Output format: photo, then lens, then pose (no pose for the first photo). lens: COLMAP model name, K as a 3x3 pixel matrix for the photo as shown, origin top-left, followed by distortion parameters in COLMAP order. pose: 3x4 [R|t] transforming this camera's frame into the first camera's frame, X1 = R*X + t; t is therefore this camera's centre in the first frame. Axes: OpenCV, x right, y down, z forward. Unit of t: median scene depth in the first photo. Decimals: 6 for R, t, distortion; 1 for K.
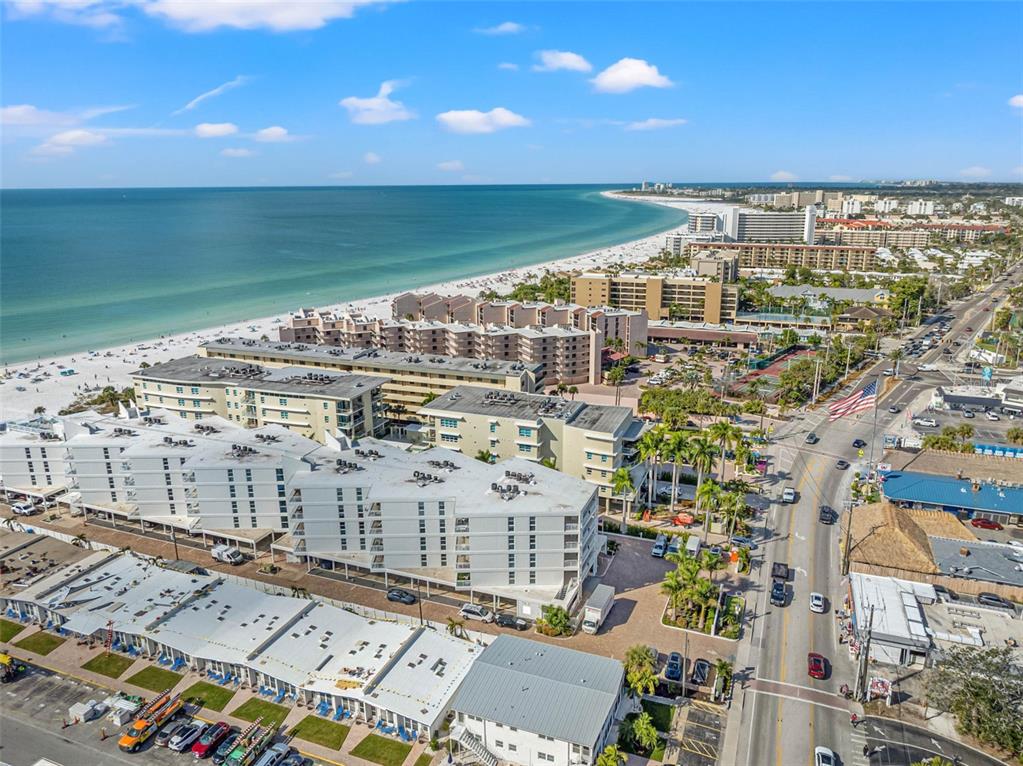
lens RADIAL K [[718.2, 0, 516.2], [0, 718.2, 379.2], [0, 0, 1]] dist [-0.038100, 0.028742]
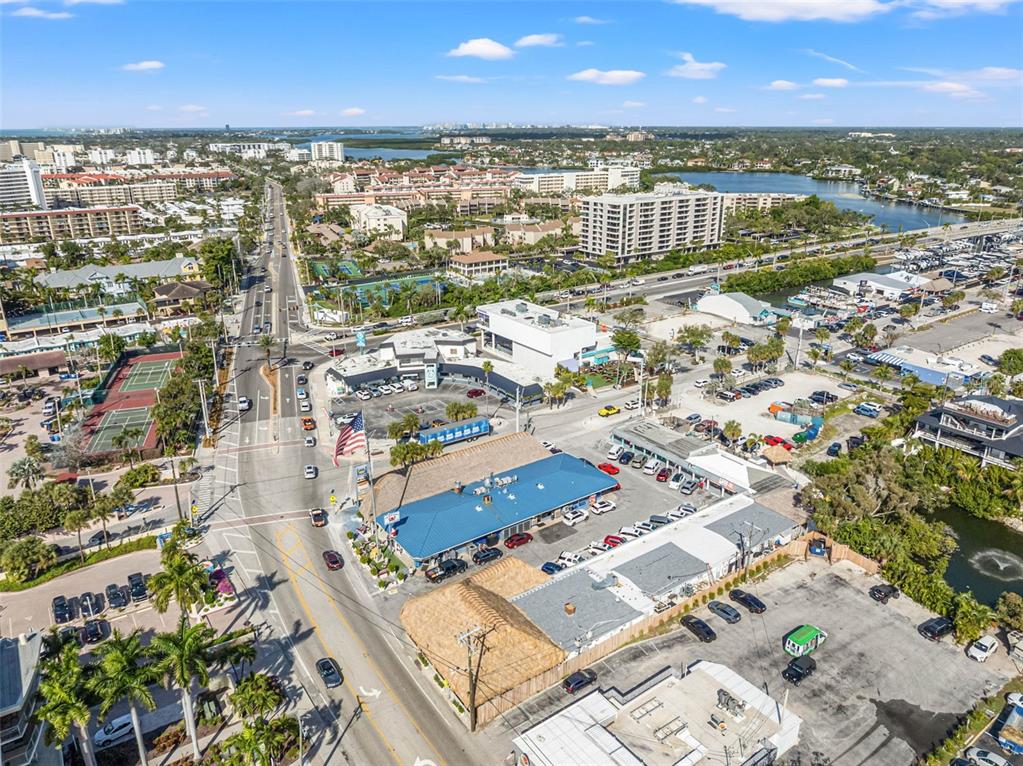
lens RADIAL K [[718.2, 0, 516.2], [0, 718.2, 379.2], [0, 0, 1]] dist [-0.038100, 0.028742]
pose [[0.546155, -0.275341, 0.791140, 0.014249], [0.221806, 0.958261, 0.180383, -0.052144], [-0.807785, 0.076962, 0.584431, 0.189372]]
